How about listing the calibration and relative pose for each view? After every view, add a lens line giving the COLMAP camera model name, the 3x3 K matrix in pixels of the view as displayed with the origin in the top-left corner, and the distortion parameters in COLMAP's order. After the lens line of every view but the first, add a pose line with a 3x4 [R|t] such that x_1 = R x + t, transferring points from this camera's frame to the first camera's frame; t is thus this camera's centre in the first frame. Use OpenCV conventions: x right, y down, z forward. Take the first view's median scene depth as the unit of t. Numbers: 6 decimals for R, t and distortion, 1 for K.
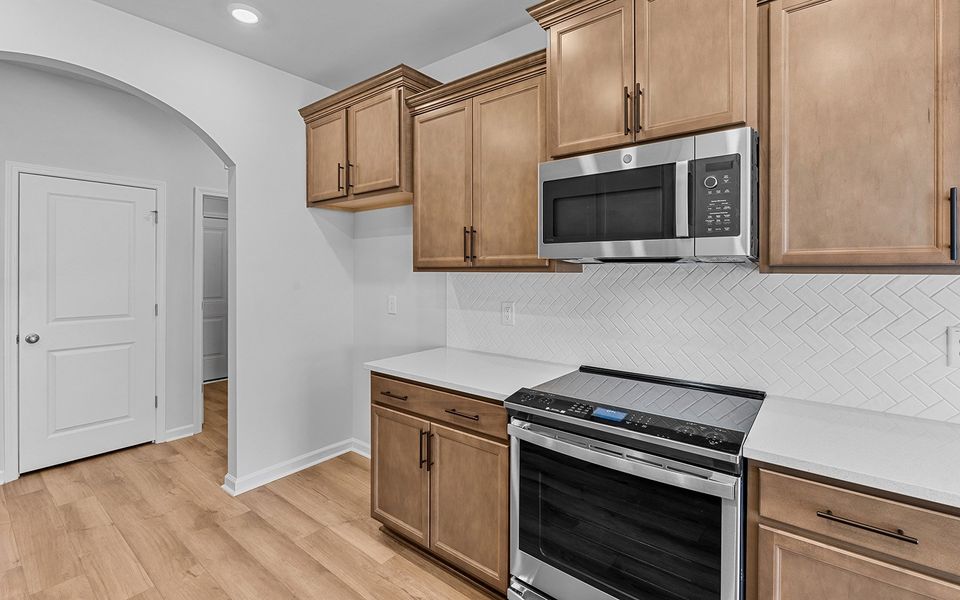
lens RADIAL K [[426.9, 0, 478.1], [0, 426.9, 274.5], [0, 0, 1]] dist [-0.002127, -0.000289]
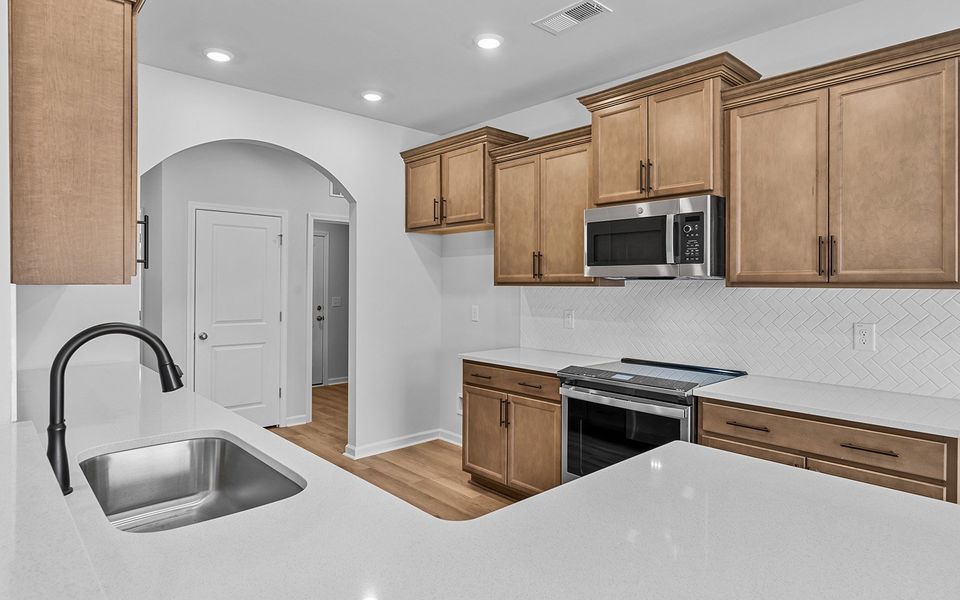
lens RADIAL K [[541.4, 0, 482.1], [0, 541.4, 286.7], [0, 0, 1]] dist [-0.000606, -0.000393]
pose [[0.988539, 0.002765, -0.150938, 0.064908], [-0.003489, 0.999984, -0.004530, 0.004645], [0.150923, 0.005005, 0.988533, -0.692512]]
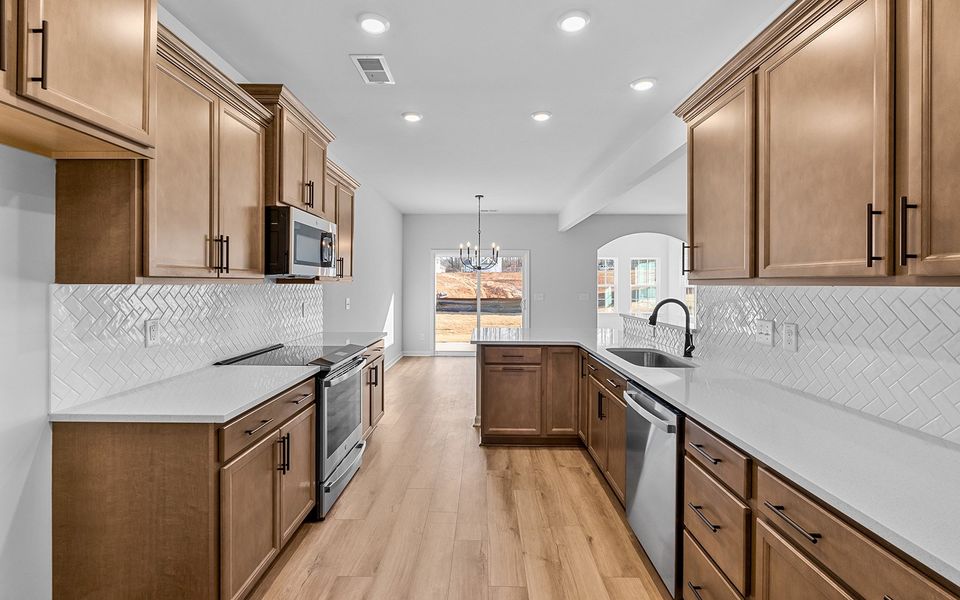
lens RADIAL K [[426.9, 0, 479.0], [0, 426.9, 282.9], [0, 0, 1]] dist [-0.000208, 0.000165]
pose [[-0.614687, -0.002889, 0.788766, -1.120399], [-0.000107, 0.999994, 0.003579, -0.011484], [-0.788771, 0.002115, -0.614683, 1.143866]]
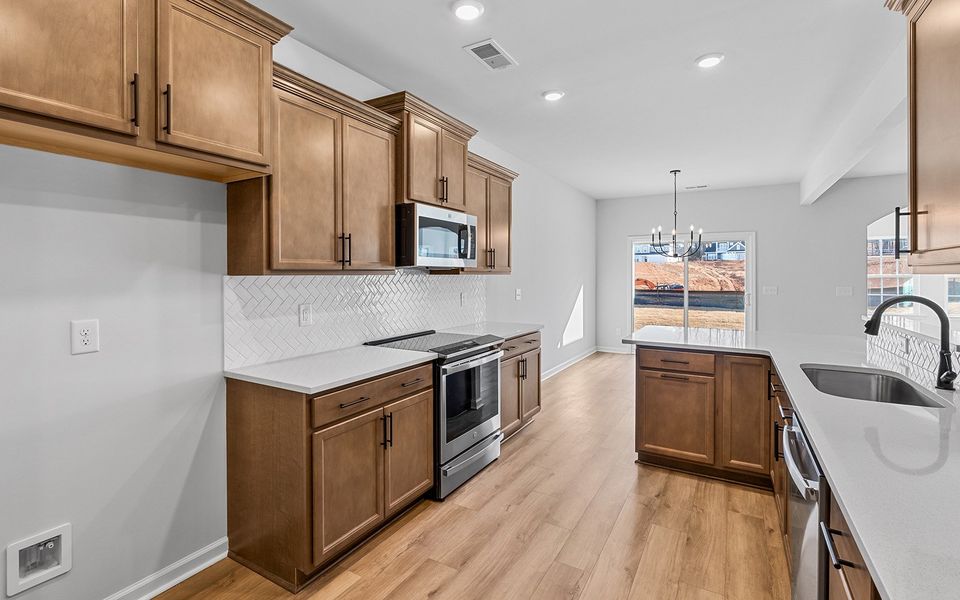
lens RADIAL K [[438.0, 0, 477.9], [0, 438.0, 276.0], [0, 0, 1]] dist [-0.001148, 0.000154]
pose [[-0.141825, -0.006356, 0.989871, -1.185969], [0.007077, 0.999947, 0.007435, -0.009287], [-0.989866, 0.008060, -0.141773, 0.833312]]
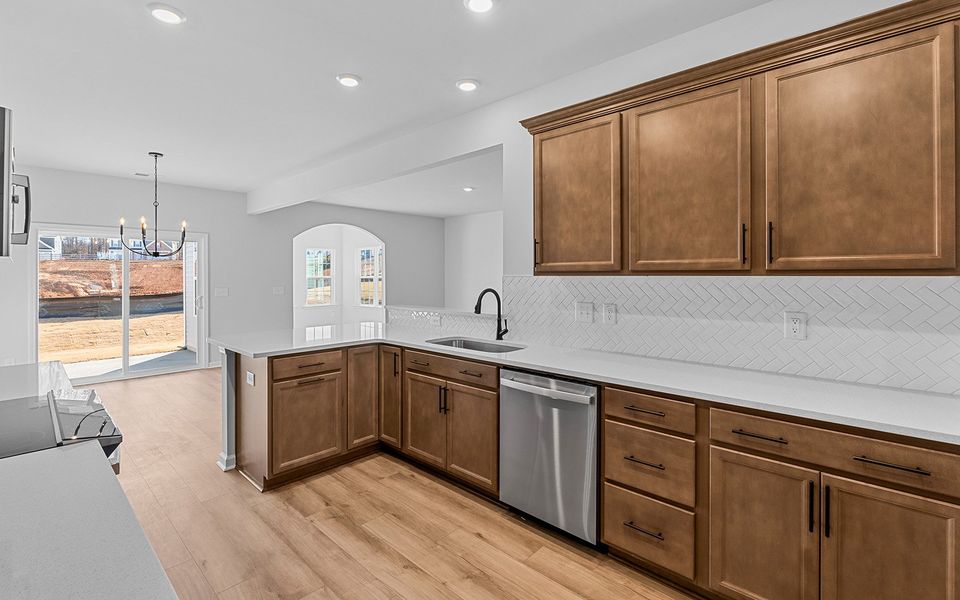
lens RADIAL K [[426.9, 0, 478.1], [0, 426.9, 274.5], [0, 0, 1]] dist [-0.002127, -0.000289]
pose [[-0.997212, -0.001197, 0.074613, -0.506231], [-0.001018, 0.999997, 0.002434, -0.009467], [-0.074615, 0.002351, -0.997210, 1.318026]]
